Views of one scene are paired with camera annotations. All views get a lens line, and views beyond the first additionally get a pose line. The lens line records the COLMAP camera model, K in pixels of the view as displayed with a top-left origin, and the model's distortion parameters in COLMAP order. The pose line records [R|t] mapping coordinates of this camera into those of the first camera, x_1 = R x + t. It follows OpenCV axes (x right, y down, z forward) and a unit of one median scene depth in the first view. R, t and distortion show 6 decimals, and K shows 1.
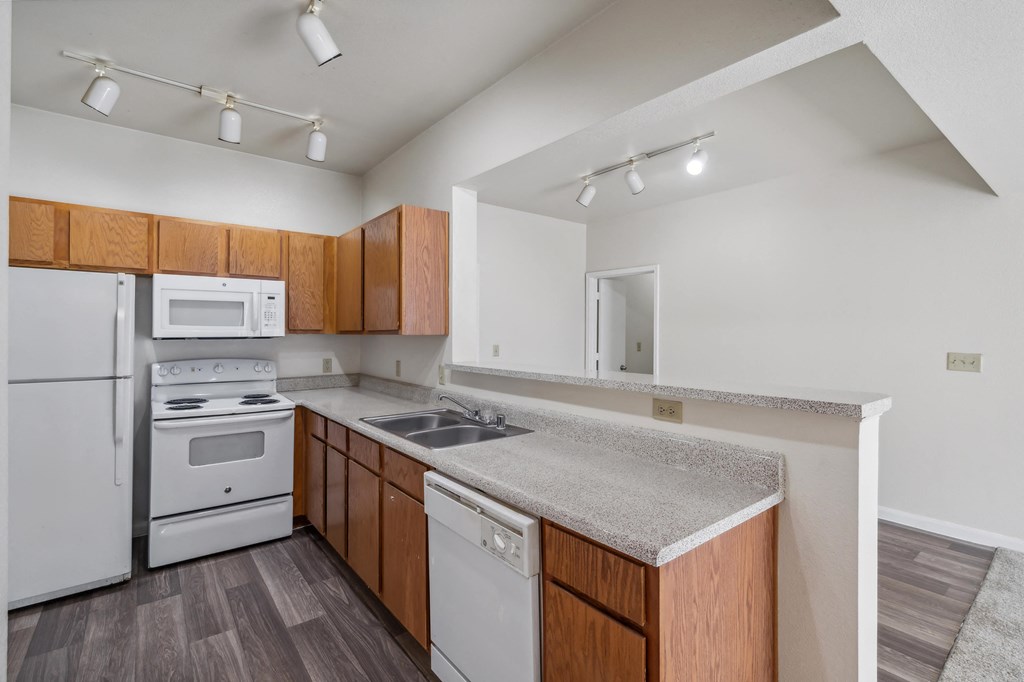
lens RADIAL K [[467.6, 0, 510.6], [0, 467.6, 333.0], [0, 0, 1]] dist [-0.013807, 0.003667]
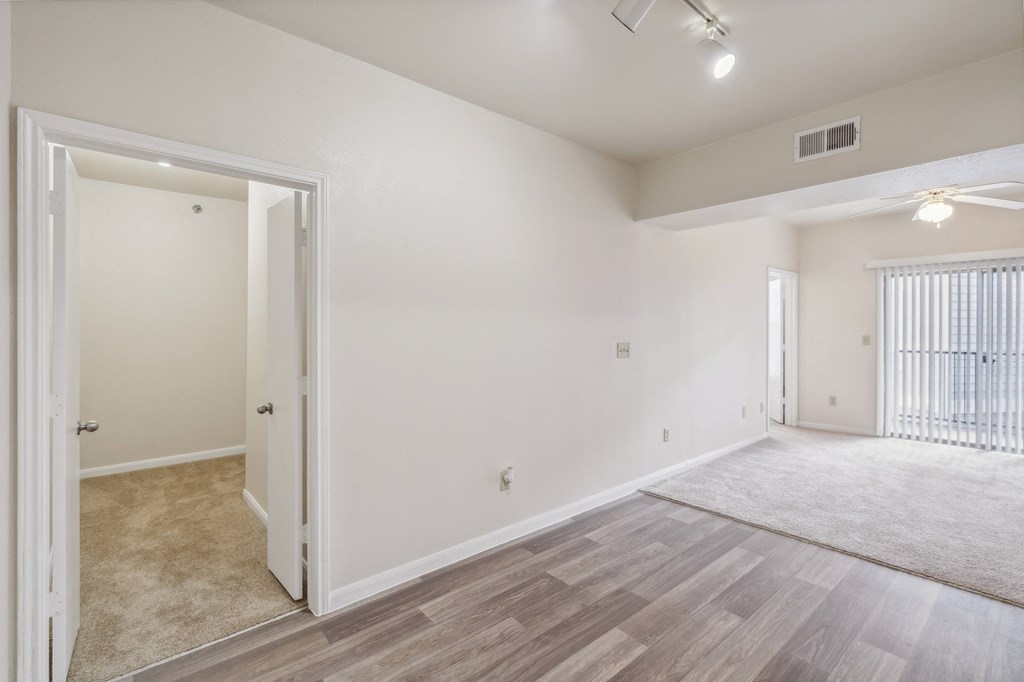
lens RADIAL K [[467.6, 0, 510.8], [0, 467.6, 334.8], [0, 0, 1]] dist [-0.013807, 0.003667]
pose [[-0.045500, -0.010884, 0.998905, -0.230451], [0.003479, 0.999933, 0.011053, 0.007355], [-0.998958, 0.003978, -0.045459, 1.330530]]
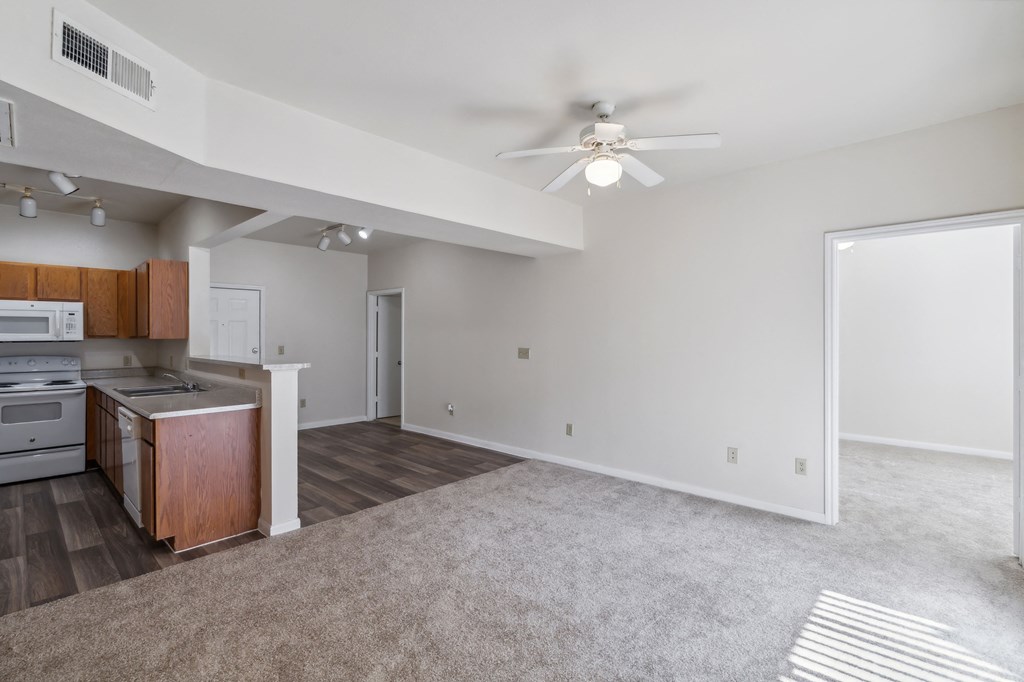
lens RADIAL K [[467.6, 0, 511.3], [0, 467.6, 339.0], [0, 0, 1]] dist [-0.013807, 0.003667]
pose [[0.987656, -0.004117, 0.156586, 0.651130], [0.003237, 0.999978, 0.005873, -0.000810], [-0.156606, -0.005293, 0.987647, -0.686366]]
